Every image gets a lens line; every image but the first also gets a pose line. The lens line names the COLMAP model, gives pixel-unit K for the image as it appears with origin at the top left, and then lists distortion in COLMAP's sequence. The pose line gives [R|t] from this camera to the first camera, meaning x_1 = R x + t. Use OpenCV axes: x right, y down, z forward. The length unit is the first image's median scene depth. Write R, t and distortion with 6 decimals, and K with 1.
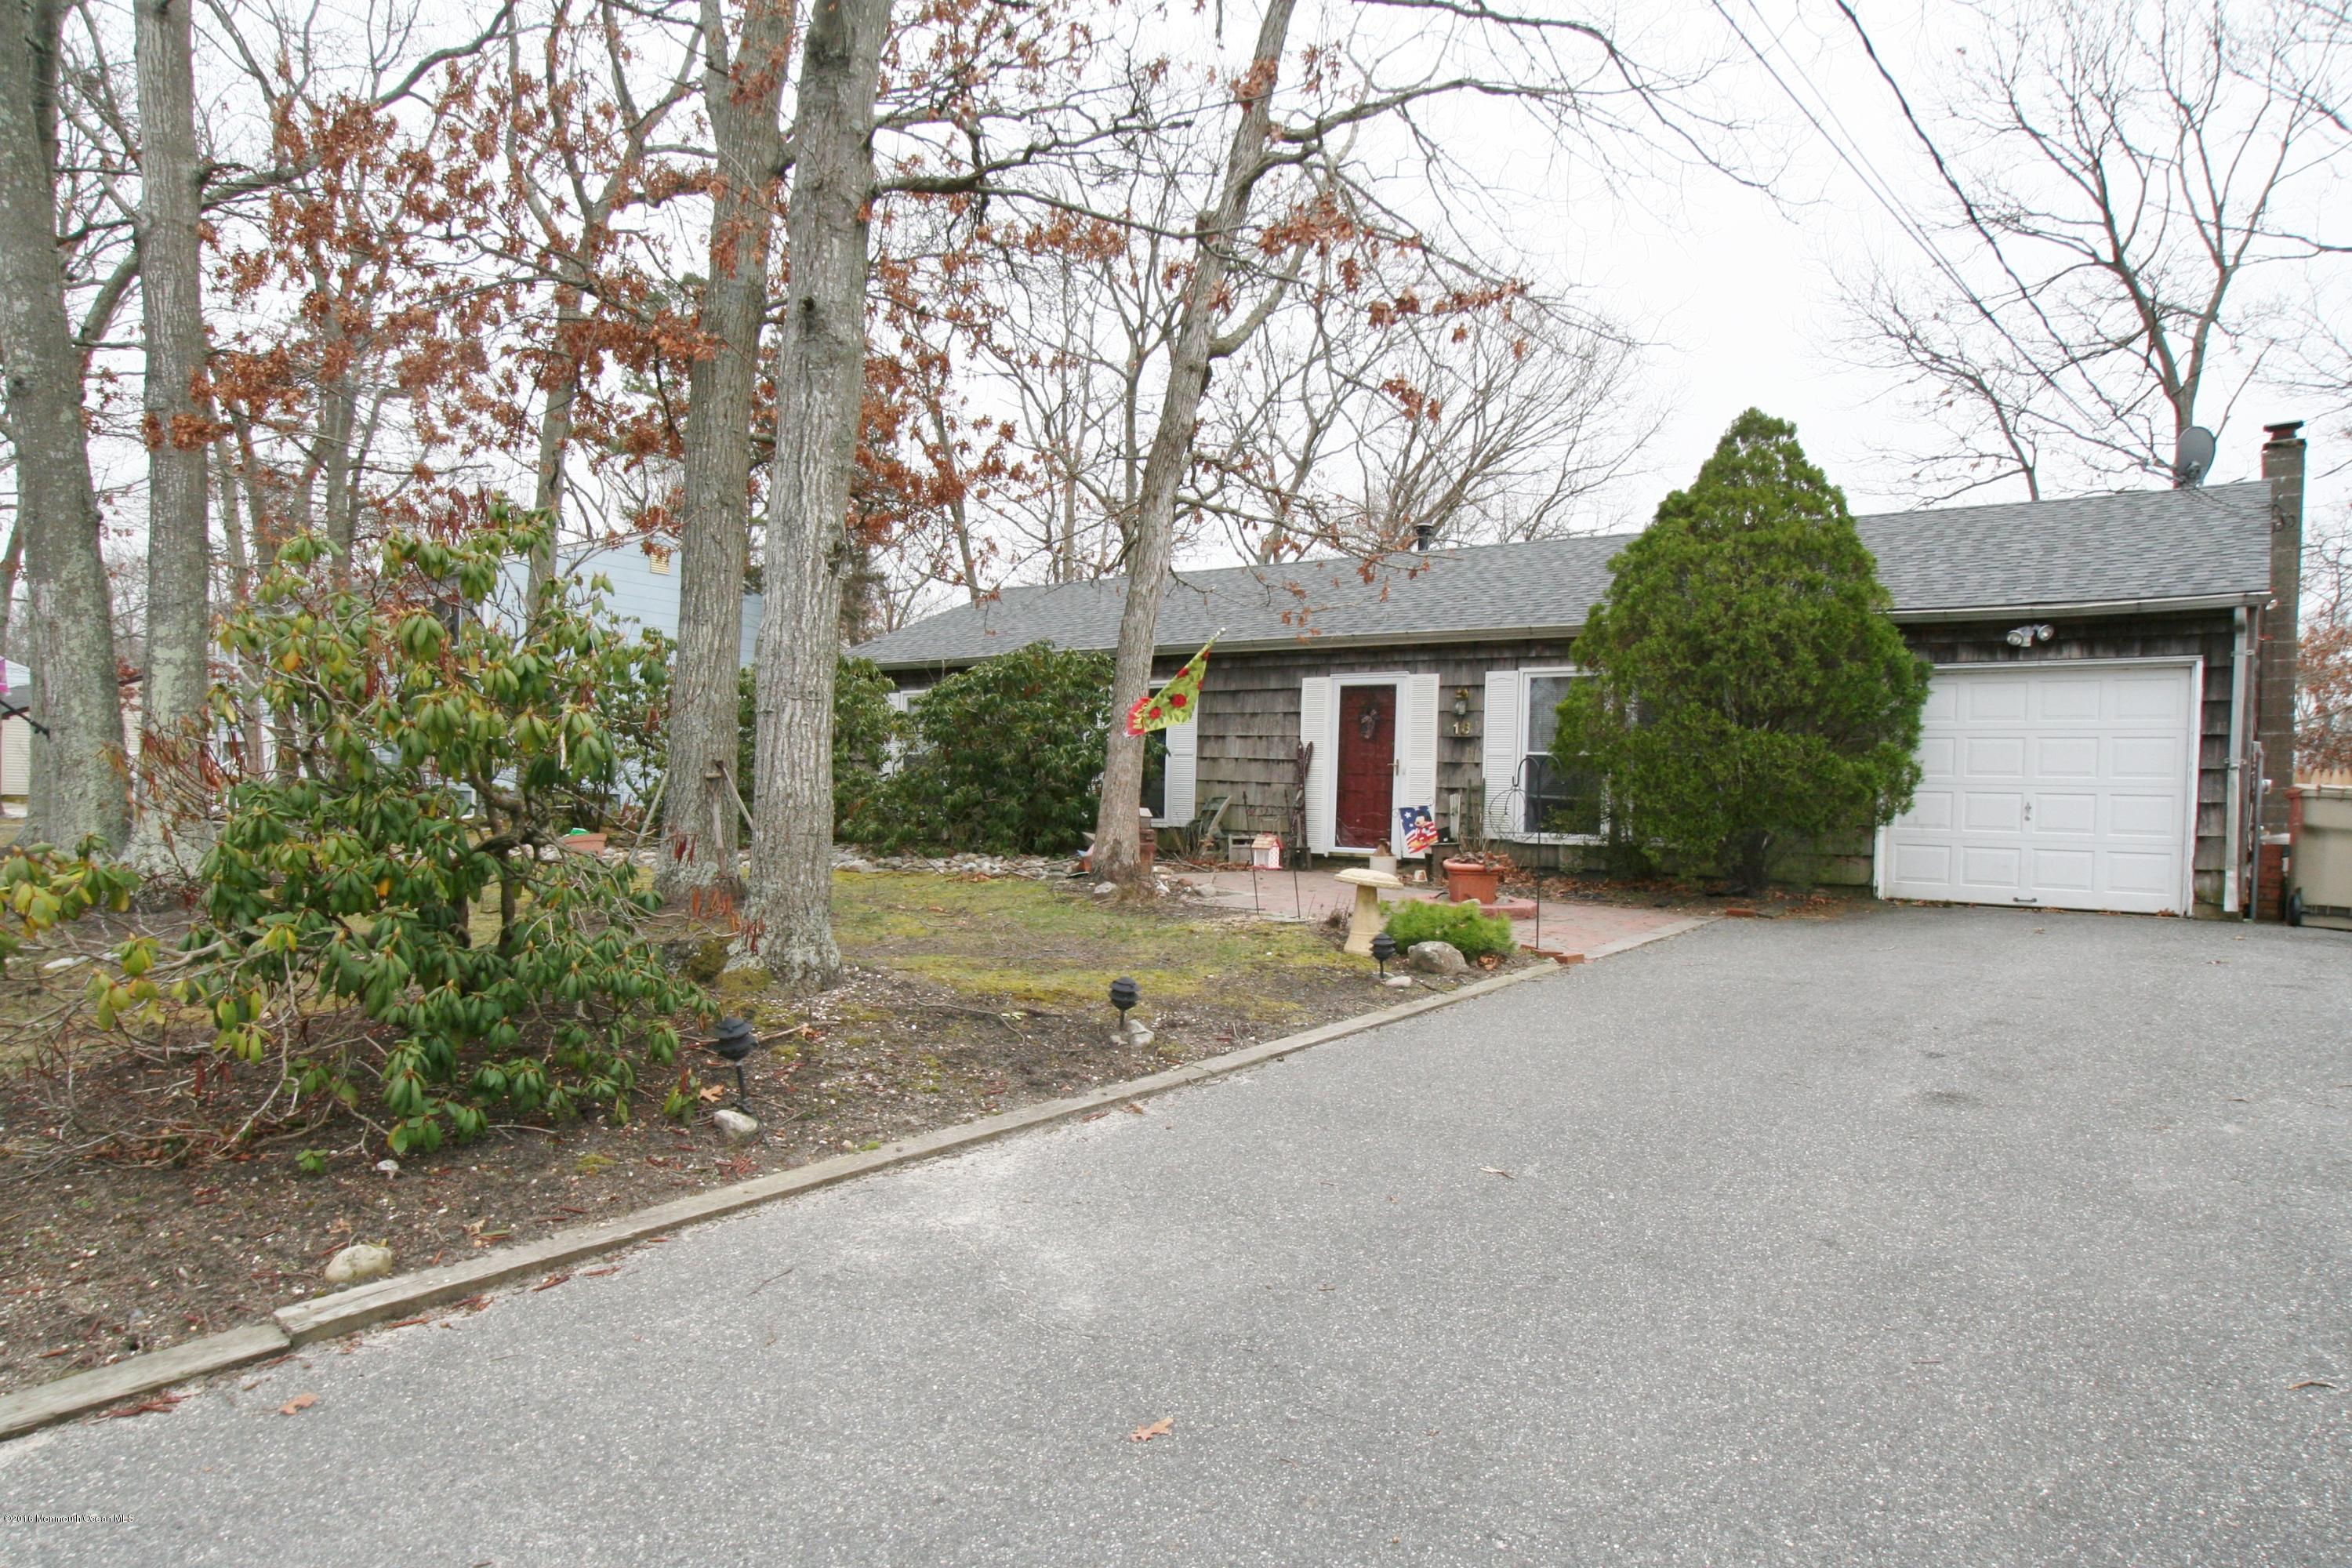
lens RADIAL K [[1442.9, 0, 1182.7], [0, 1442.9, 859.8], [0, 0, 1]] dist [-0.058599, 0.043162]
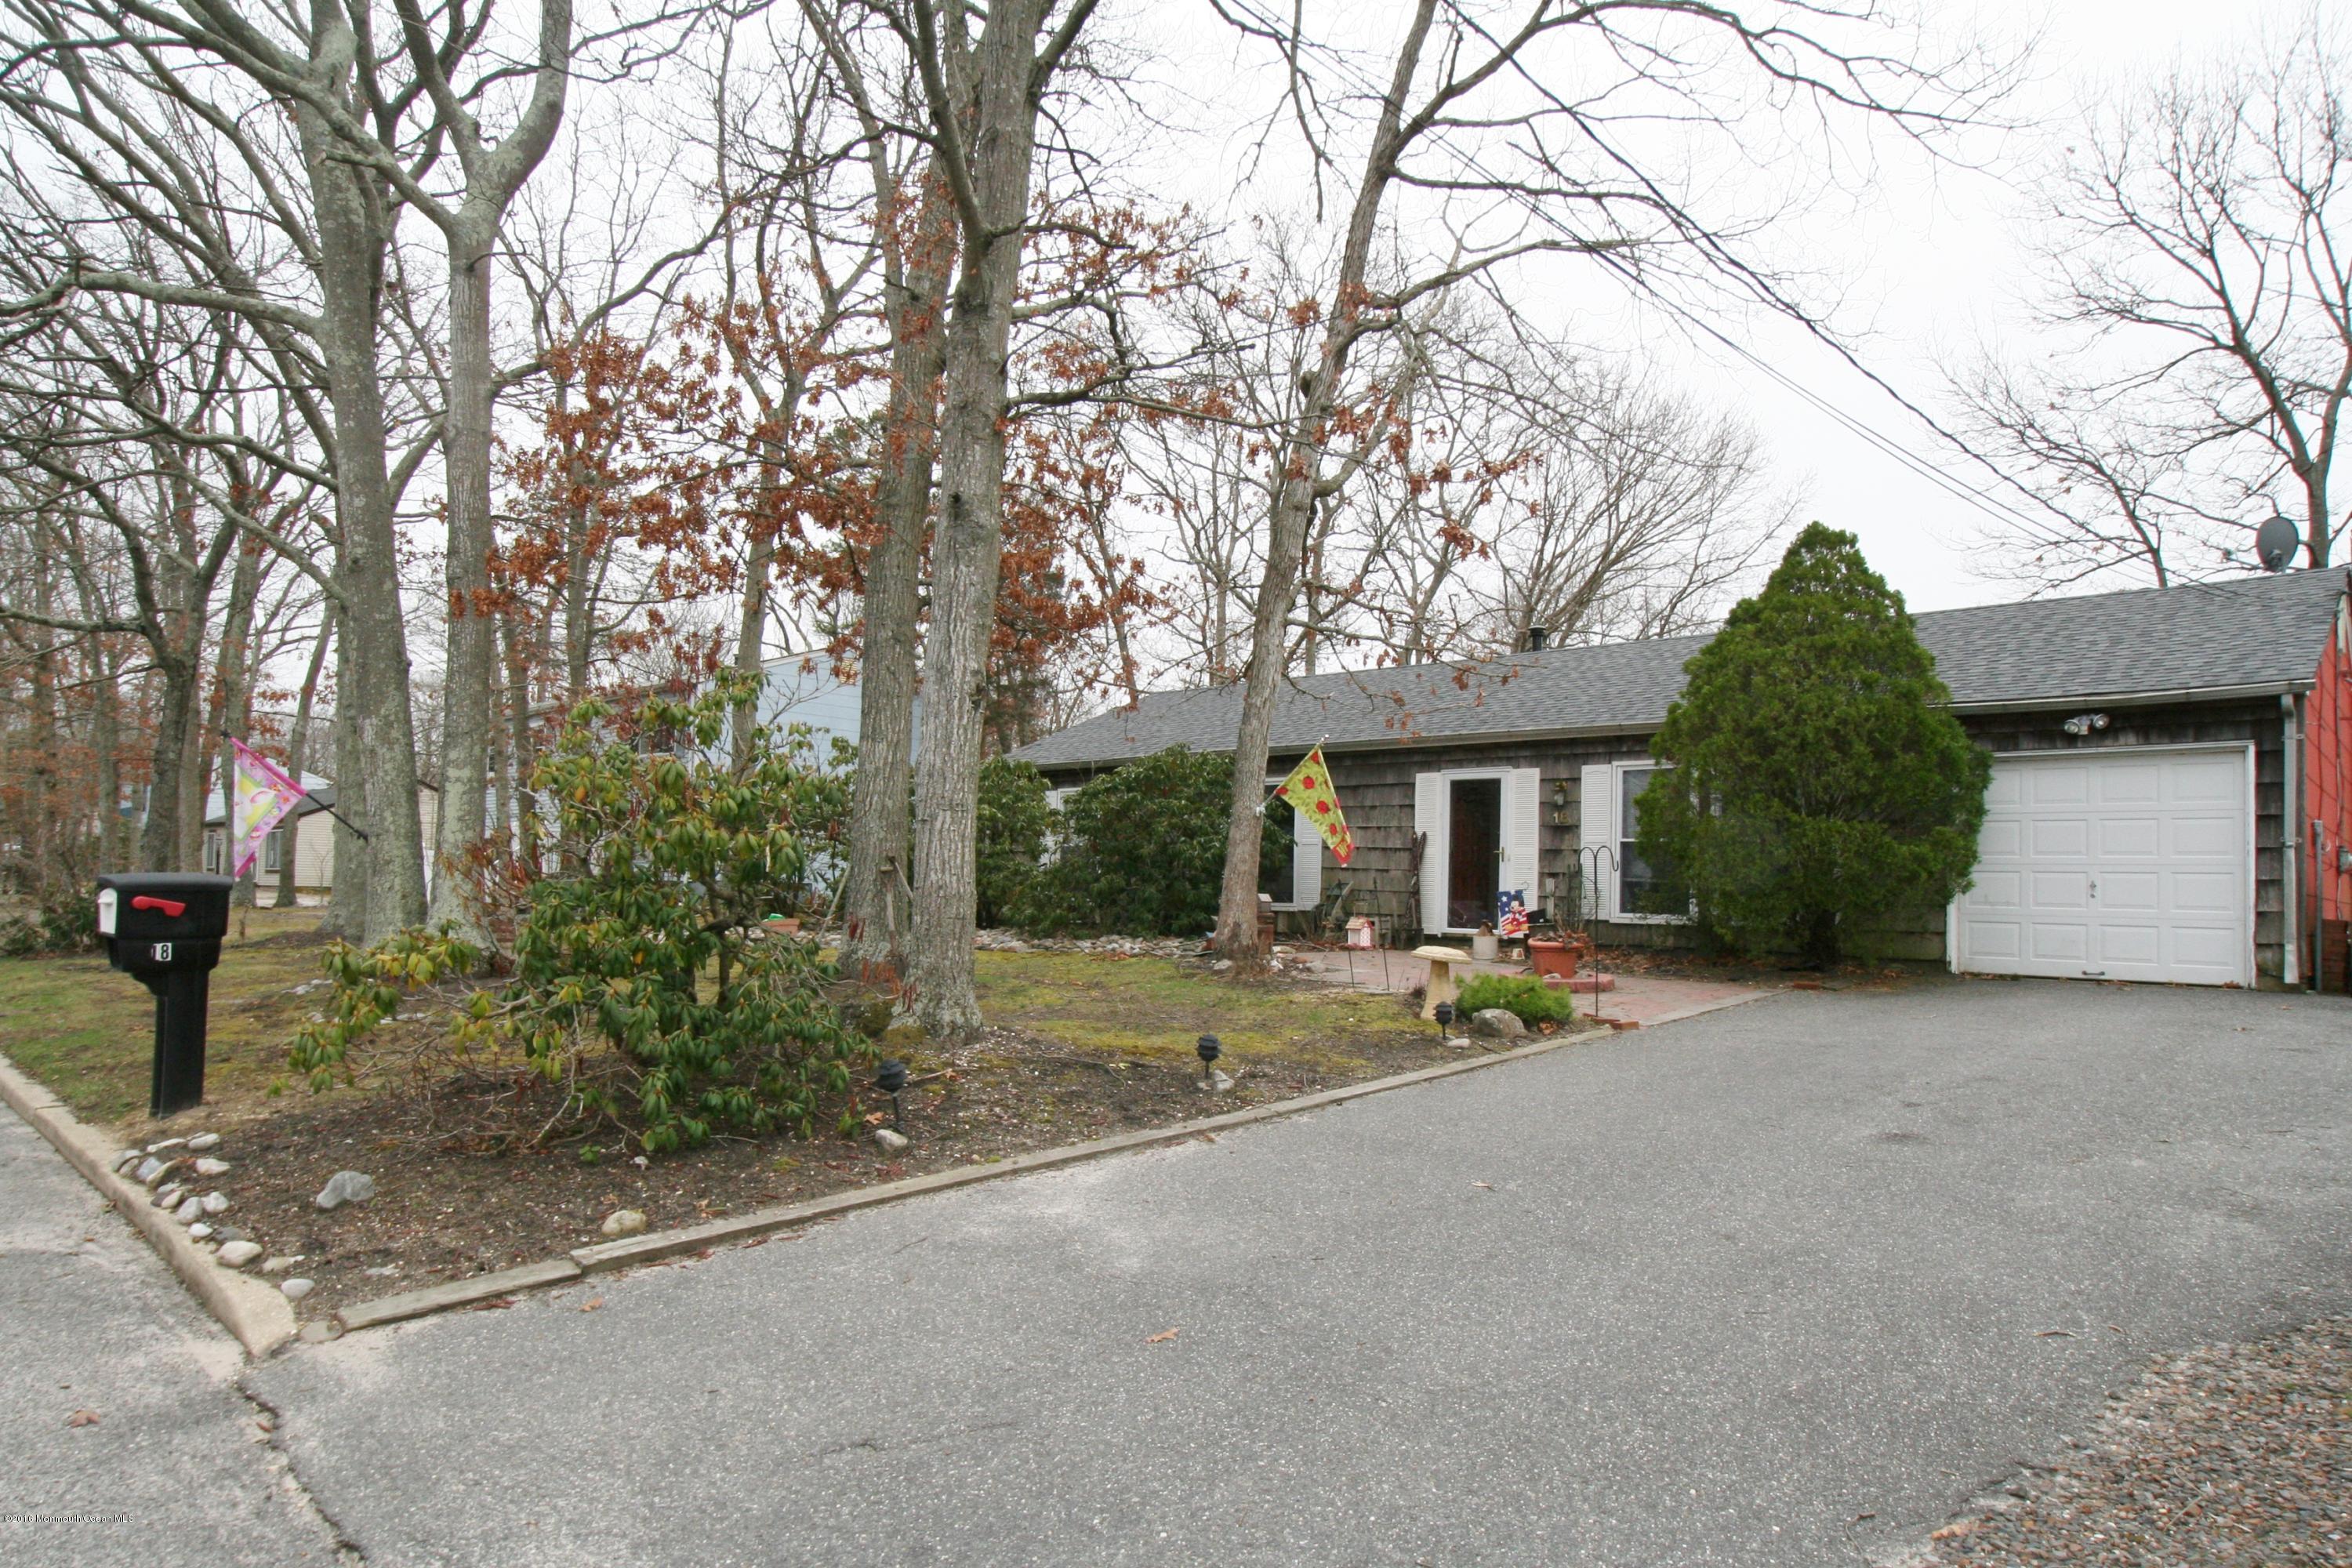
lens RADIAL K [[1442.9, 0, 1182.7], [0, 1442.9, 859.8], [0, 0, 1]] dist [-0.058599, 0.043162]
pose [[0.992376, -0.010576, -0.122792, 0.059786], [0.003381, 0.998273, -0.058653, 0.003922], [0.123200, 0.057791, 0.990698, -0.144856]]
